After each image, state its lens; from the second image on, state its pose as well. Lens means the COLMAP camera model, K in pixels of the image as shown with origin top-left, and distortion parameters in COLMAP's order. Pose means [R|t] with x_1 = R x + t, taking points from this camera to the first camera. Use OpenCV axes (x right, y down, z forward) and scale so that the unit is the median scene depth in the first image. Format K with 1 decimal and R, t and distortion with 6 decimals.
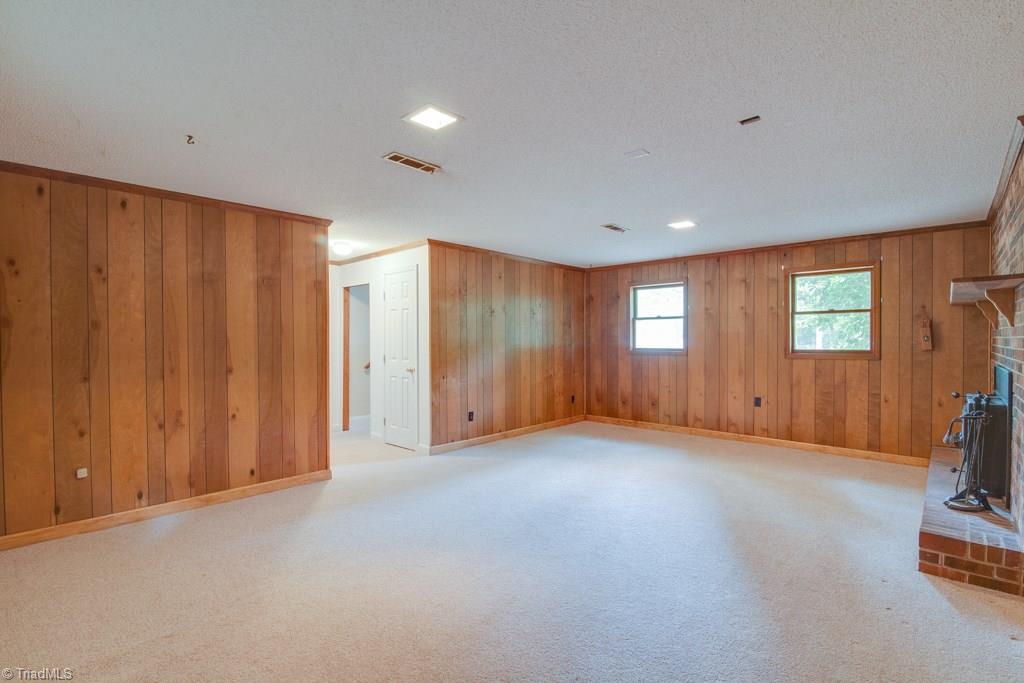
lens RADIAL K [[472.7, 0, 511.7], [0, 472.7, 341.6], [0, 0, 1]] dist [-0.016380, -0.003251]
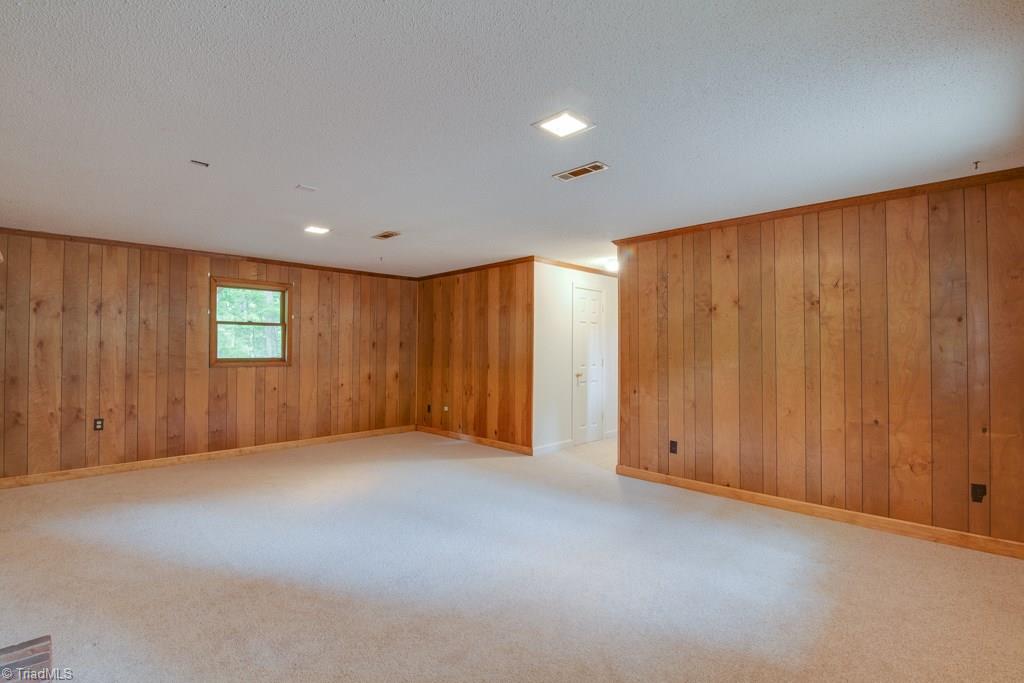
lens RADIAL K [[472.7, 0, 506.7], [0, 472.7, 338.0], [0, 0, 1]] dist [-0.016380, -0.003251]
pose [[-0.035946, -0.018125, -0.999189, 1.174929], [-0.007423, 0.999813, -0.017869, -0.009215], [0.999326, 0.006775, -0.036074, 1.259101]]
